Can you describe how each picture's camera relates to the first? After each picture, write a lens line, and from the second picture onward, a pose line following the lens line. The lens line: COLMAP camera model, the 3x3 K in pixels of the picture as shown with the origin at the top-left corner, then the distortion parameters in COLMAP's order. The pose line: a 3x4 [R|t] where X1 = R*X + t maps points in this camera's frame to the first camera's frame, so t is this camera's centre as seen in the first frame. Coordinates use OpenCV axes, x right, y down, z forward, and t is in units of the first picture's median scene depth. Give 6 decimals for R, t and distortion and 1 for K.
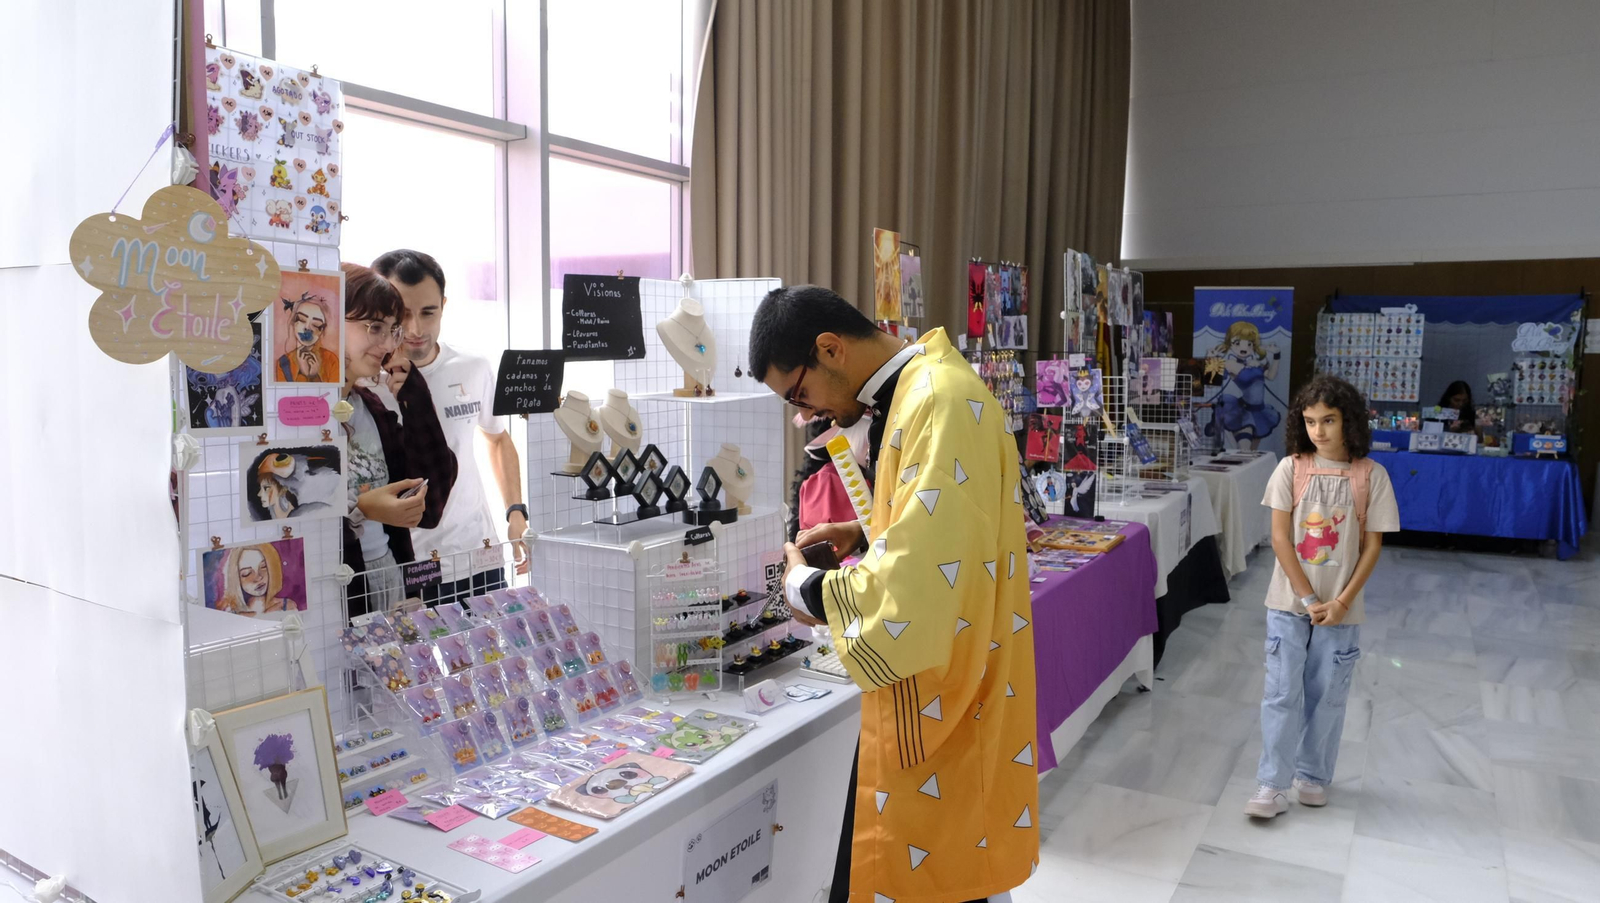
lens RADIAL K [[1082.0, 0, 800.0], [0, 1082.0, 451.5], [0, 0, 1]] dist [-0.022515, 0.001265]
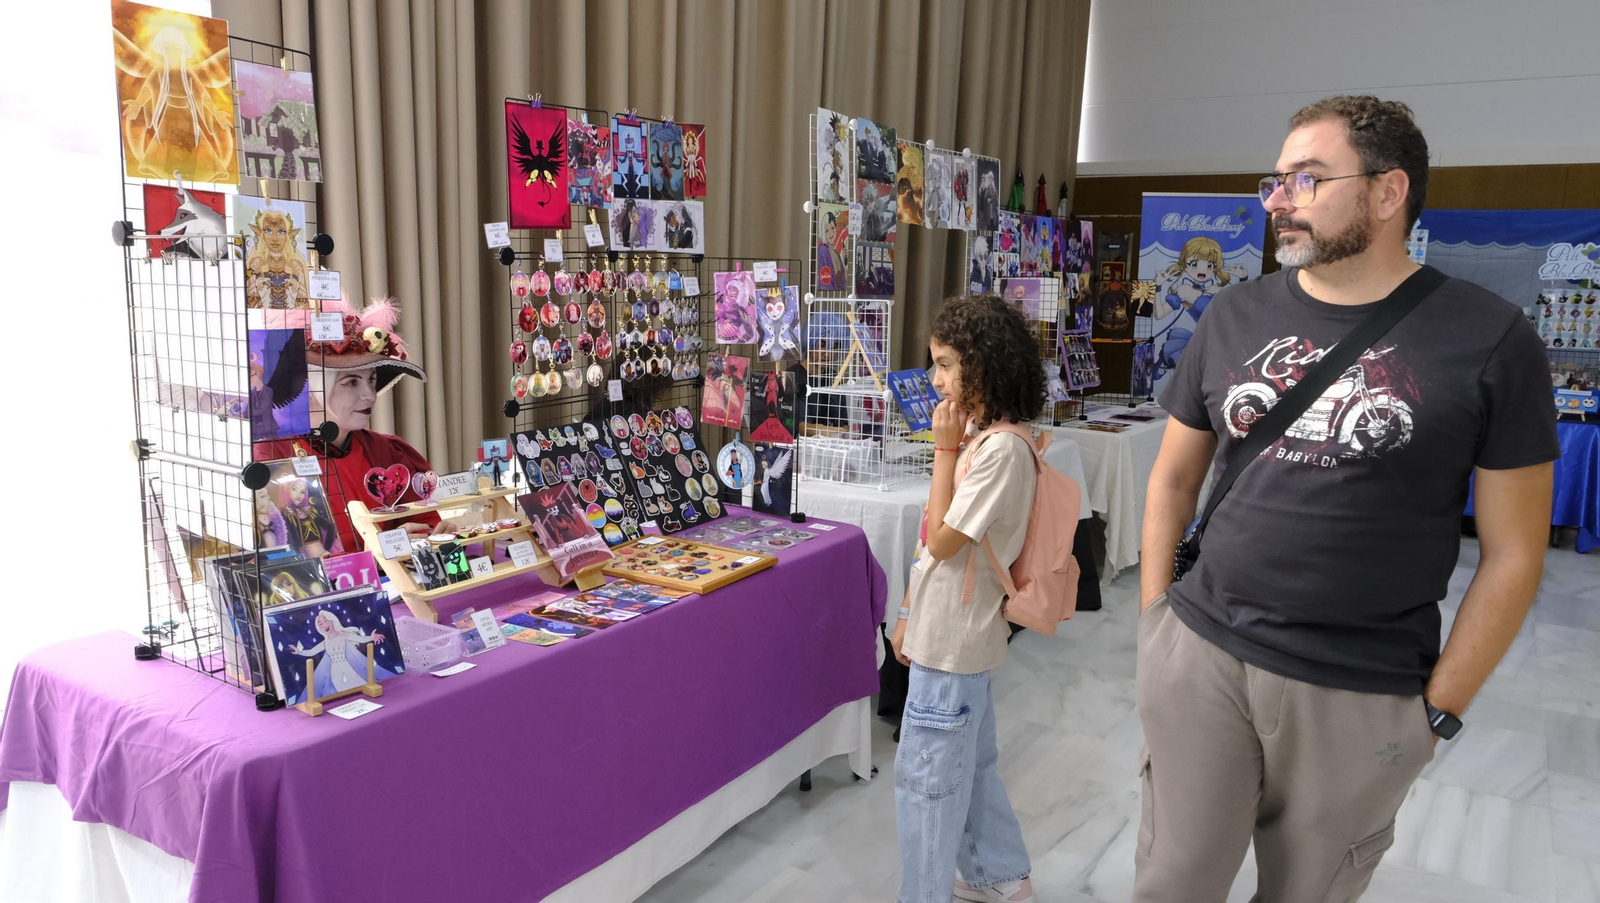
lens RADIAL K [[1082.0, 0, 800.0], [0, 1082.0, 451.5], [0, 0, 1]] dist [-0.022515, 0.001265]
pose [[0.998674, 0.023443, -0.045838, 0.225611], [-0.020202, 0.997347, 0.069930, -0.017004], [0.047356, -0.068911, 0.996498, 0.258956]]
